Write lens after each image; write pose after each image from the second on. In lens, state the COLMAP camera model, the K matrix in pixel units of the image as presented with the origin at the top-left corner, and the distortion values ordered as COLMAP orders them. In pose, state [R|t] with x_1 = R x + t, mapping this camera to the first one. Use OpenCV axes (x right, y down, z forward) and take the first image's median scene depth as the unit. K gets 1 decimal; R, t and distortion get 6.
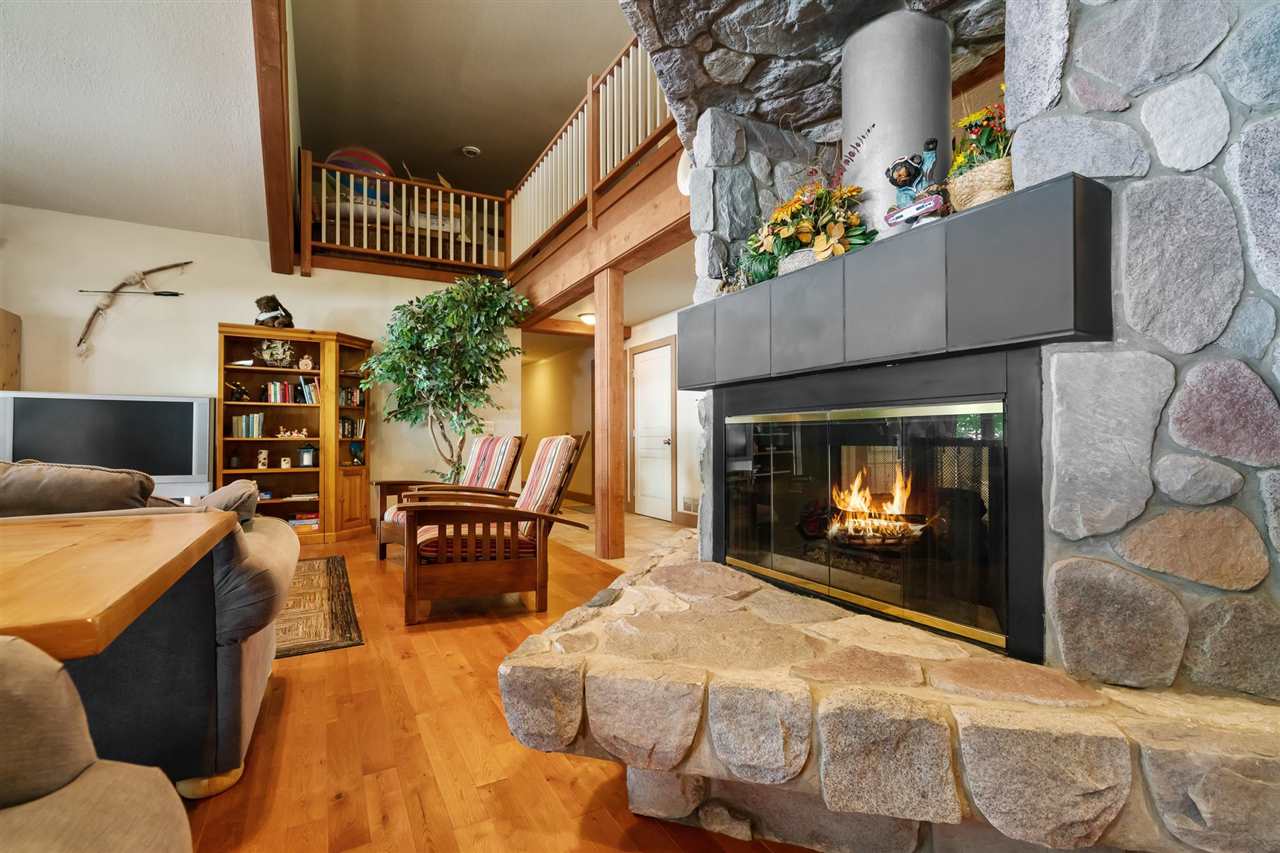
lens RADIAL K [[577.6, 0, 641.3], [0, 577.6, 430.9], [0, 0, 1]] dist [-0.001930, 0.000642]
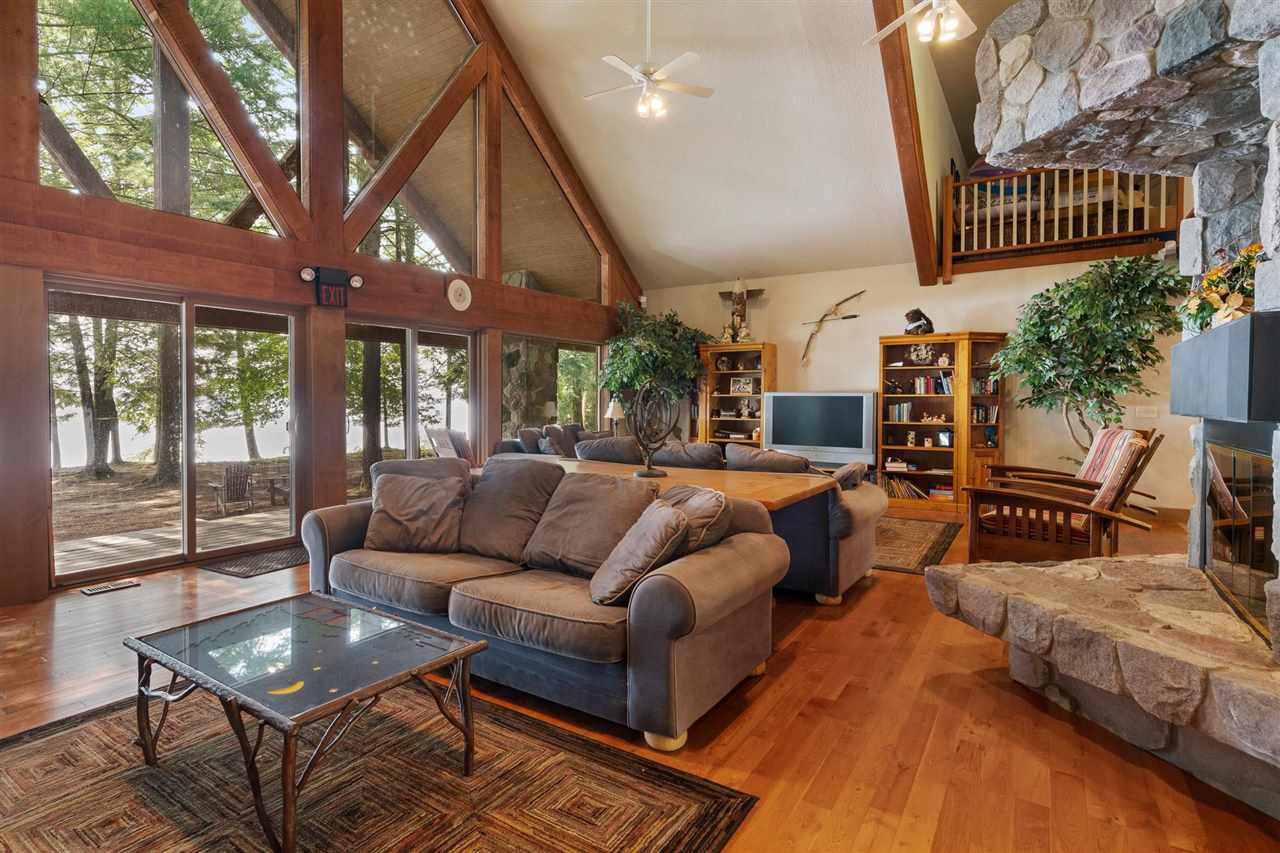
lens RADIAL K [[654.8, 0, 592.3], [0, 654.8, 412.0], [0, 0, 1]] dist [0.000205, 0.001535]
pose [[0.447006, 0.017743, -0.894355, 0.378507], [0.011587, 0.999605, 0.025623, -0.064845], [0.894456, -0.021817, 0.446623, -0.319622]]
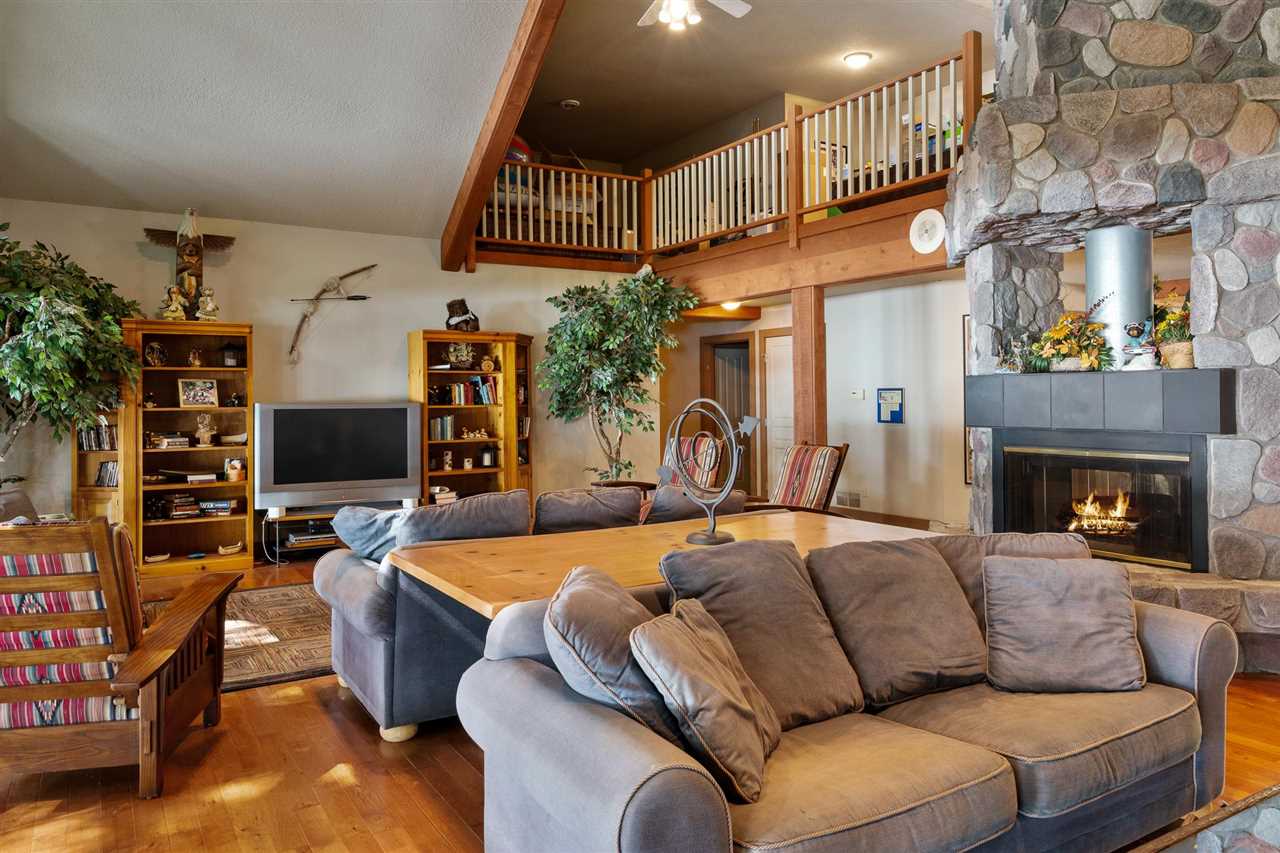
lens RADIAL K [[876.2, 0, 641.3], [0, 876.2, 386.7], [0, 0, 1]] dist [0.007741, 0.001983]
pose [[0.998538, -0.005192, 0.053802, -0.480660], [0.005013, 0.999981, 0.003462, -0.099847], [-0.053819, -0.003187, 0.998546, -0.655197]]
